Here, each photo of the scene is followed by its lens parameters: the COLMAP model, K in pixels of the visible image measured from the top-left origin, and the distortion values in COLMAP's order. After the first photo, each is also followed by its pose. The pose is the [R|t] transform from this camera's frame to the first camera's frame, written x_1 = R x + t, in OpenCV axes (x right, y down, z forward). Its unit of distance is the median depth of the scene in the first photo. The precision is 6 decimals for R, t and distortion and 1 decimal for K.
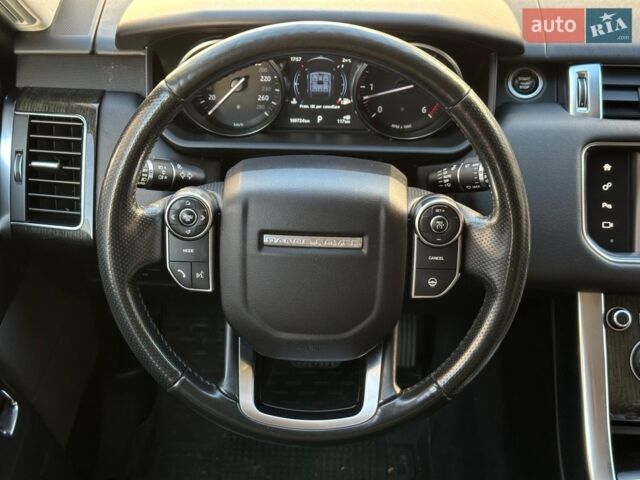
lens RADIAL K [[914.1, 0, 320.0], [0, 914.1, 240.0], [0, 0, 1]] dist [0.142831, 0.003603]
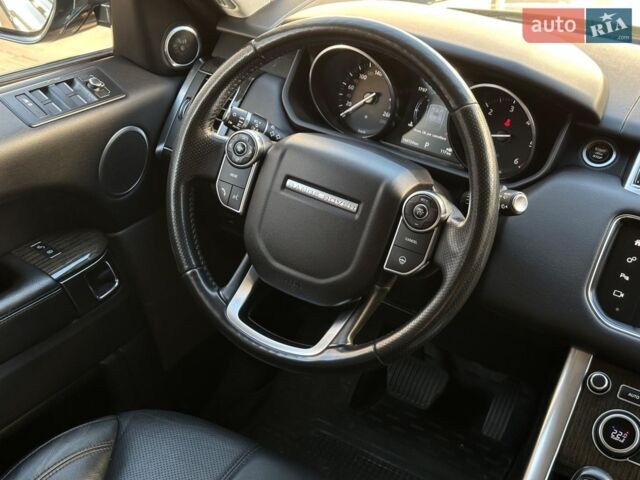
lens RADIAL K [[914.1, 0, 320.0], [0, 914.1, 240.0], [0, 0, 1]] dist [0.142831, 0.003603]
pose [[0.869872, 0.302499, -0.389637, 0.372366], [-0.358322, 0.930362, -0.077665, 0.117215], [0.339010, 0.207174, 0.917688, -0.071718]]
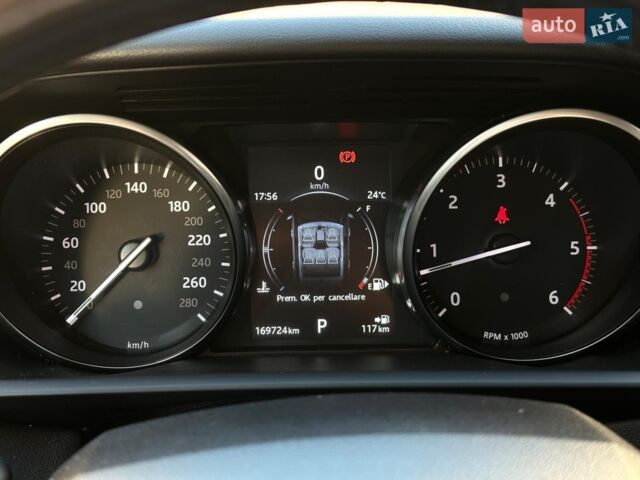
lens RADIAL K [[914.1, 0, 320.0], [0, 914.1, 240.0], [0, 0, 1]] dist [0.142831, 0.003603]
pose [[0.999114, -0.031854, 0.027488, -0.012388], [0.038526, 0.955224, -0.293364, -0.041401], [-0.016913, 0.294163, 0.955606, 0.571368]]
